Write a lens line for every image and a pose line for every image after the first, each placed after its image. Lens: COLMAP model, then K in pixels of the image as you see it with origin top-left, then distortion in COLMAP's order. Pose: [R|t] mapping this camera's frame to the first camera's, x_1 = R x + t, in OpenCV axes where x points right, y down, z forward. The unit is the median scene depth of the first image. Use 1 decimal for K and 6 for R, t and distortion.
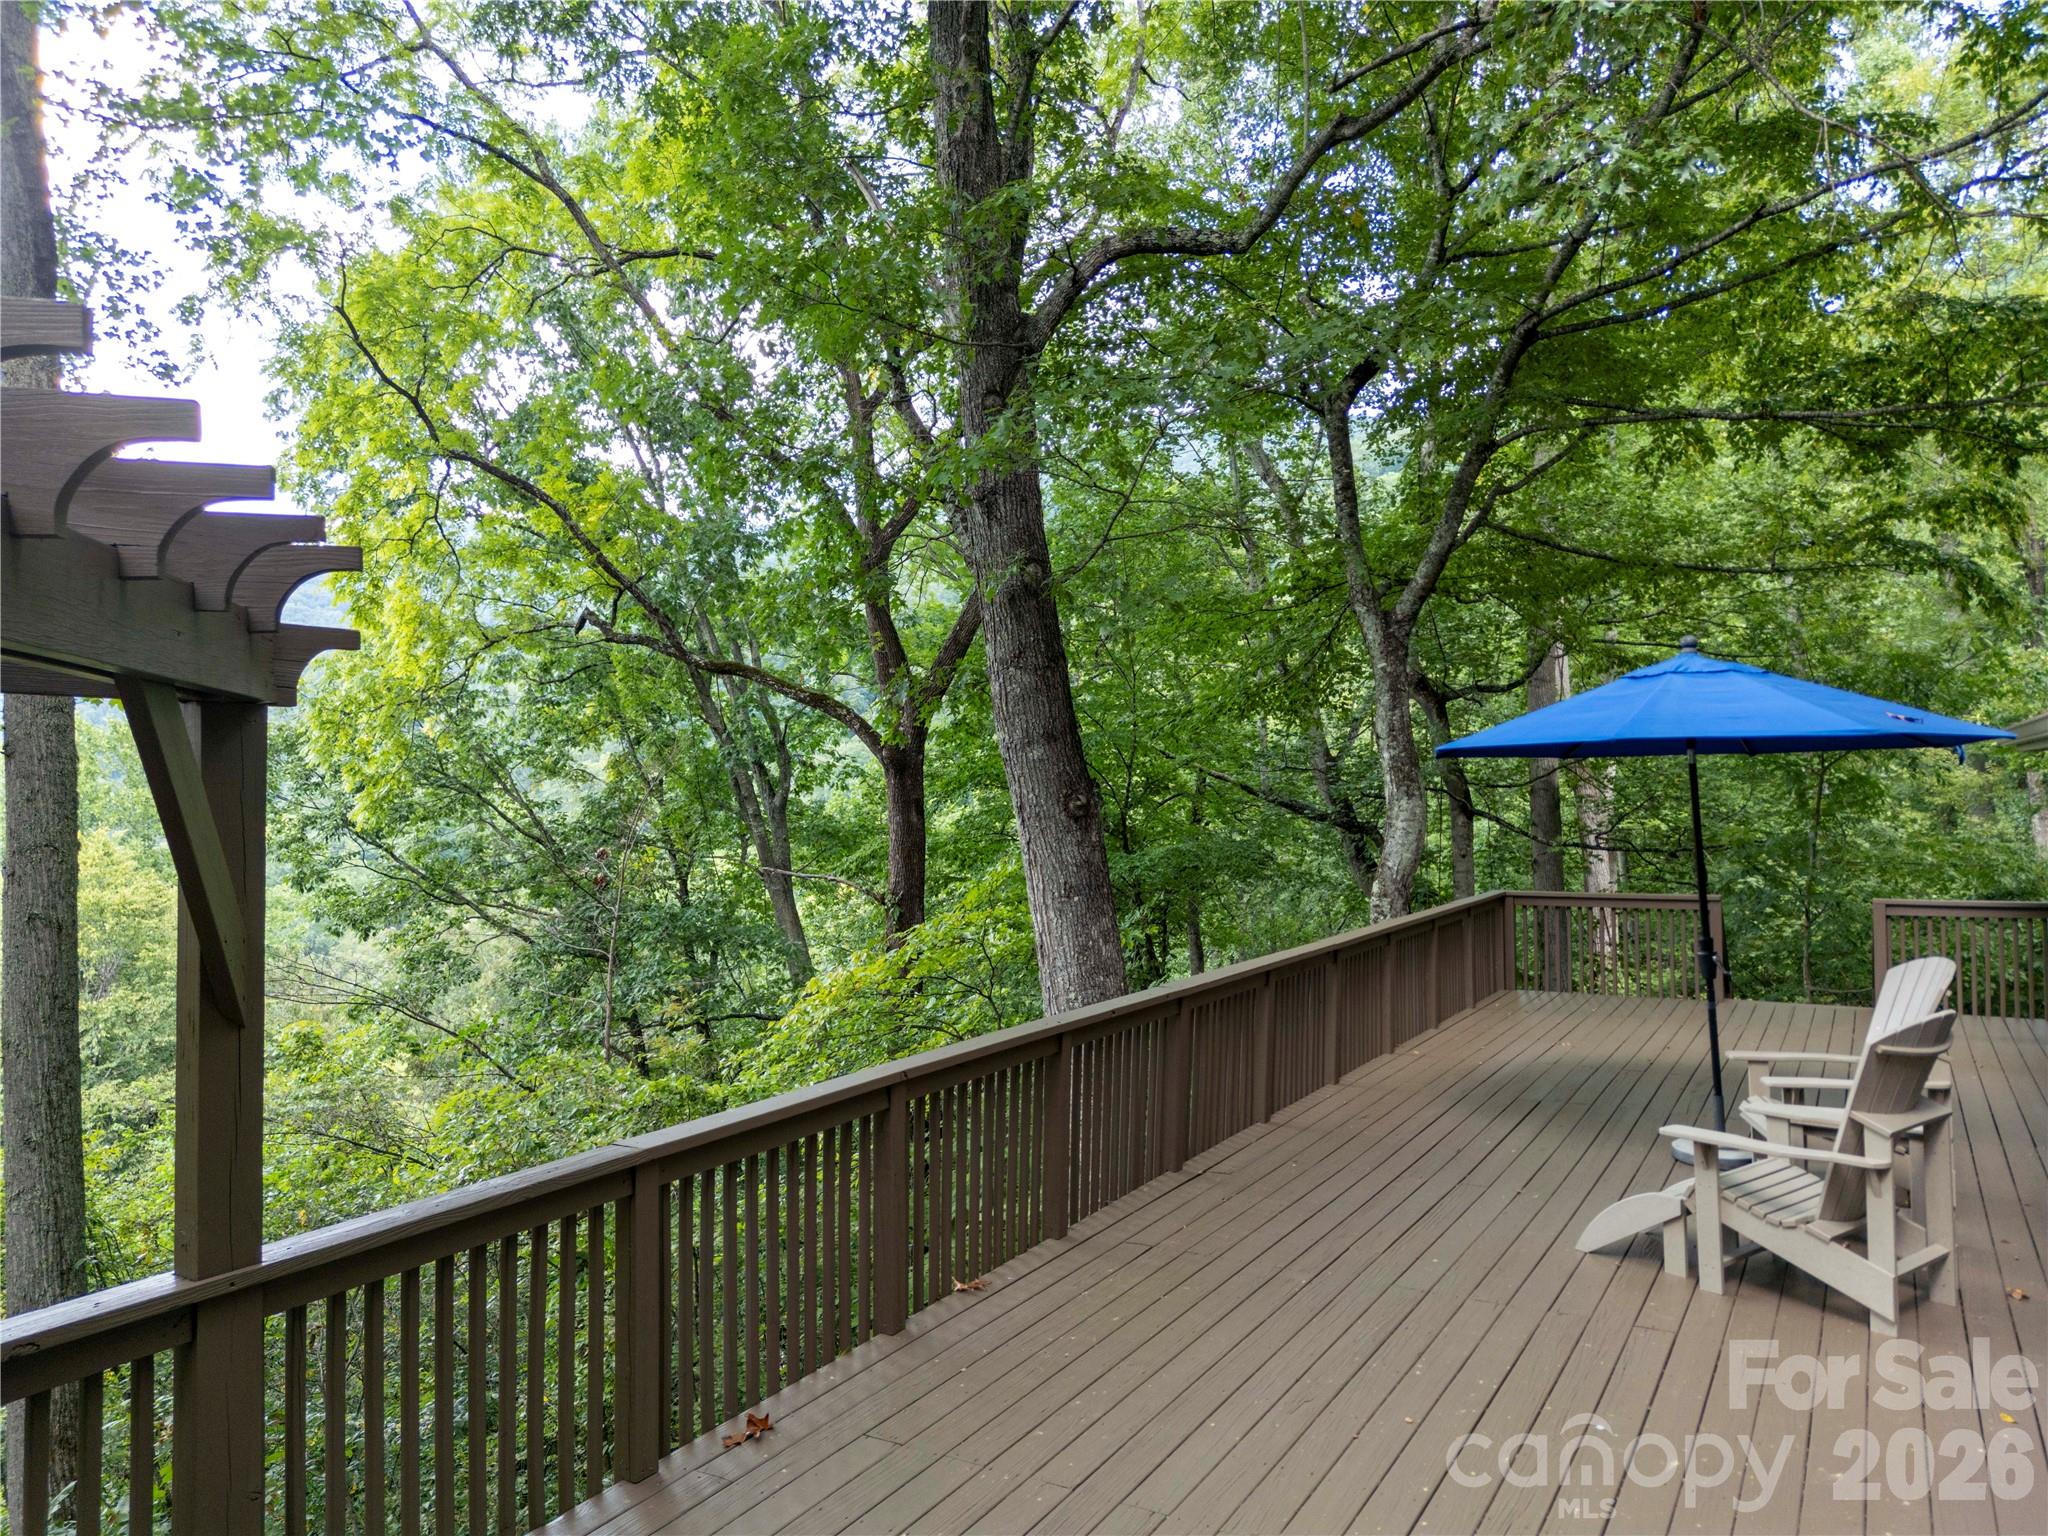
lens RADIAL K [[1400.3, 0, 1024.0], [0, 1400.3, 768.0], [0, 0, 1]] dist [0.098904, -0.123926]
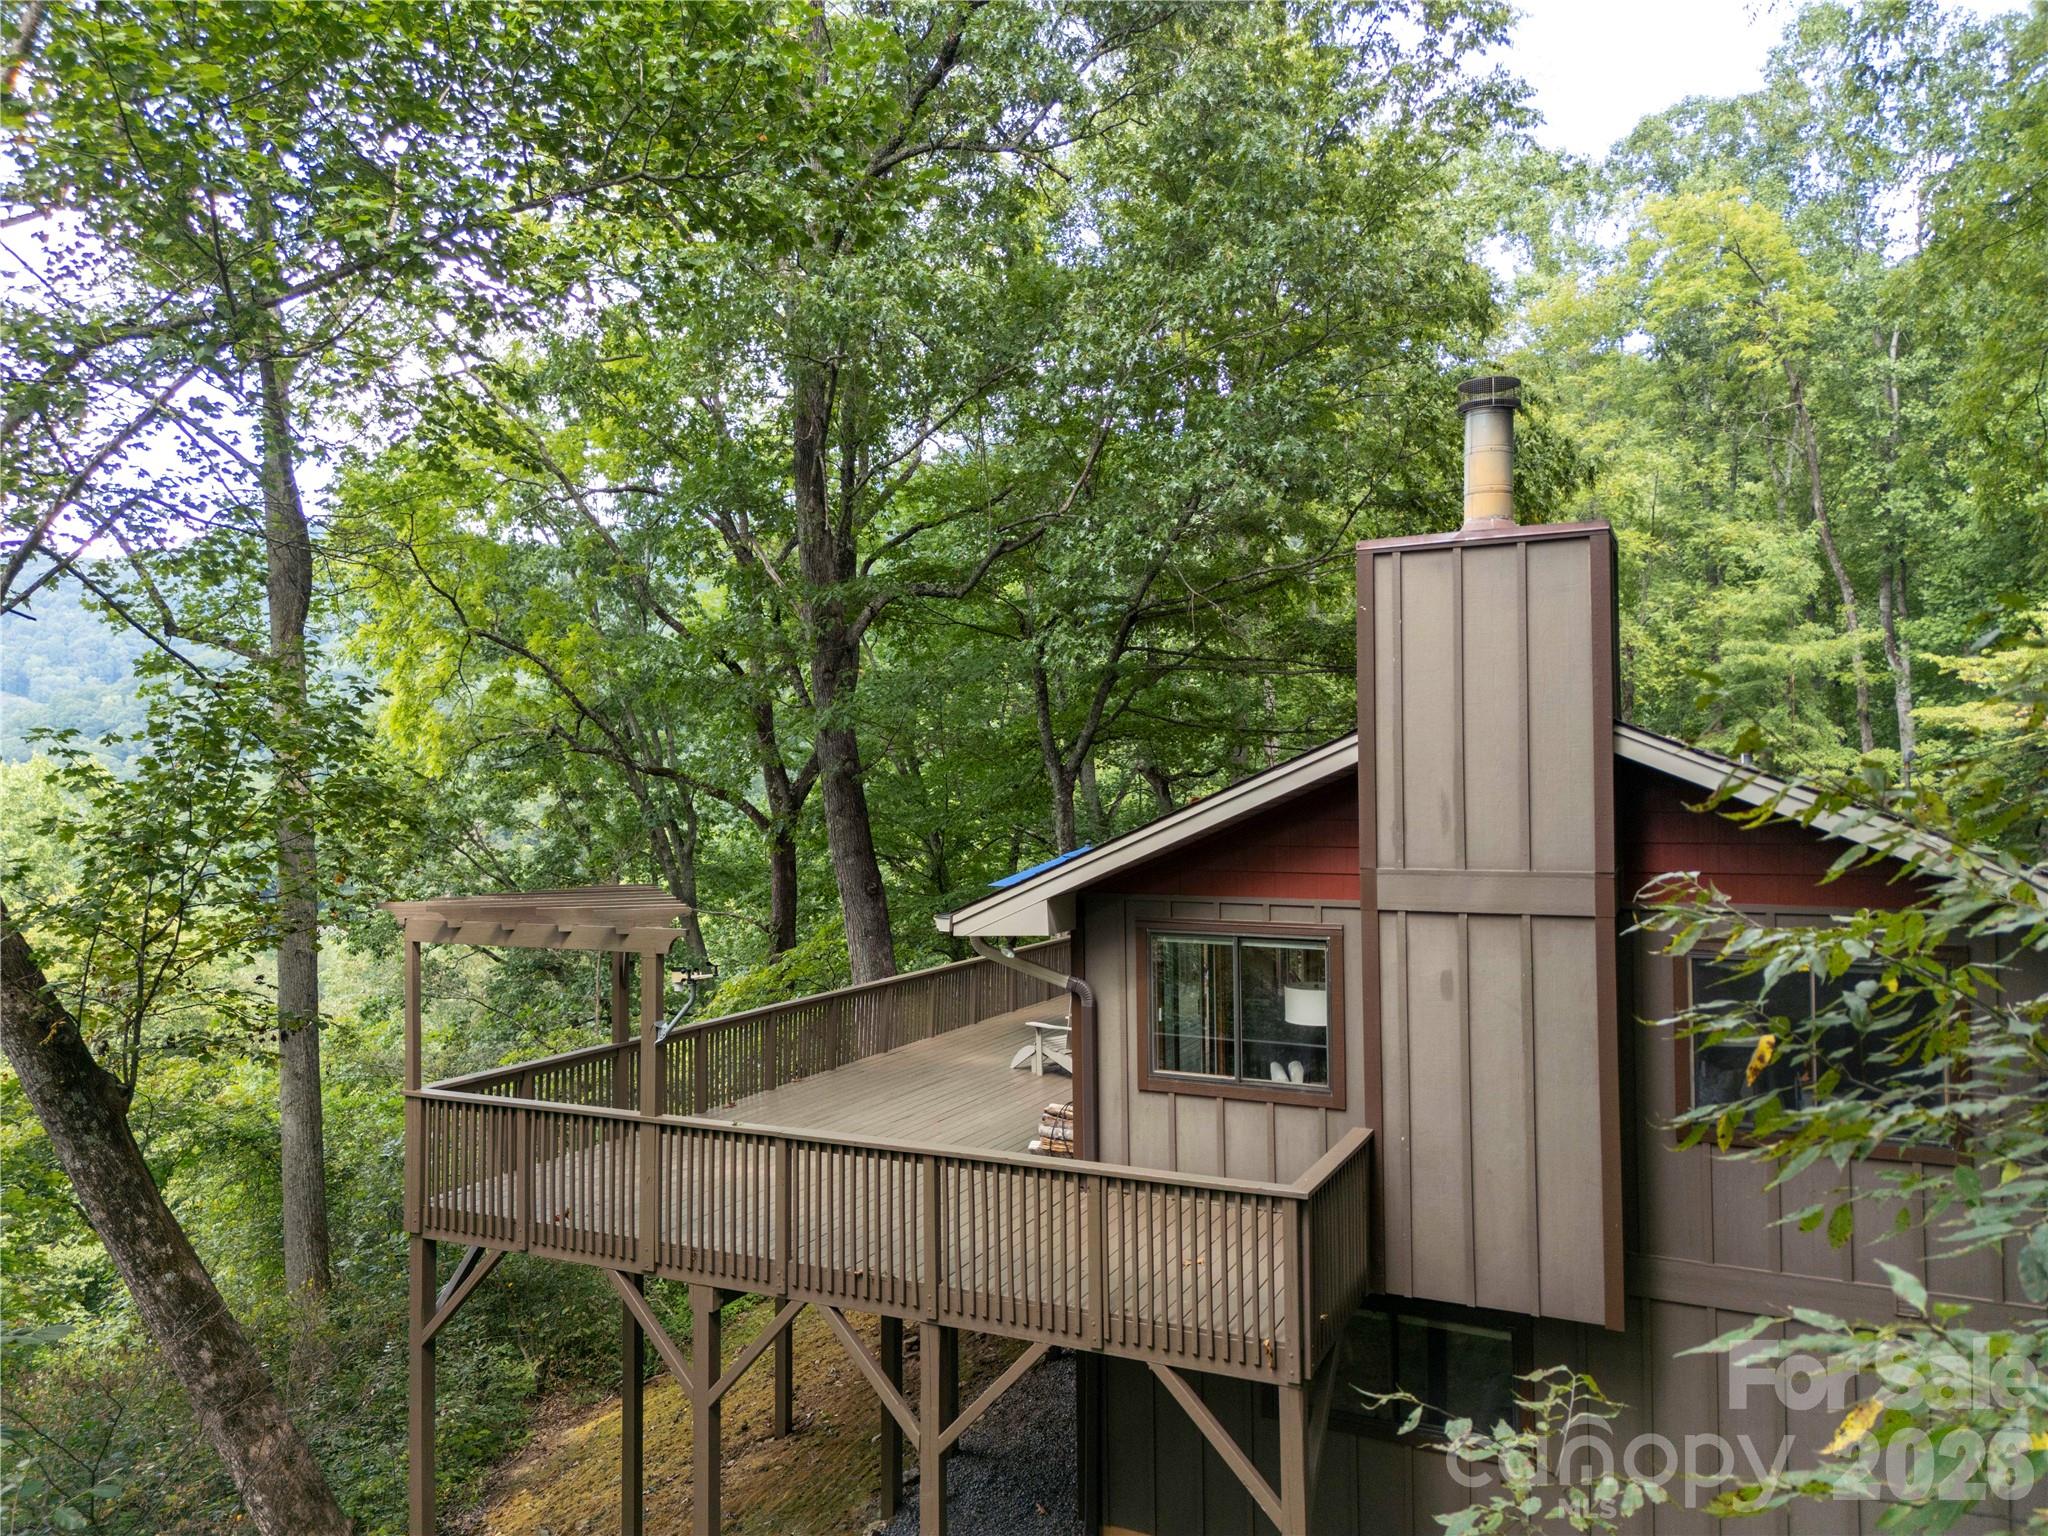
lens RADIAL K [[1400.3, 0, 1024.0], [0, 1400.3, 768.0], [0, 0, 1]] dist [0.098904, -0.123926]
pose [[0.996842, 0.004907, 0.079260, 0.035261], [-0.004565, 0.999979, -0.004496, -0.049041], [-0.079280, 0.004120, 0.996844, -0.346121]]
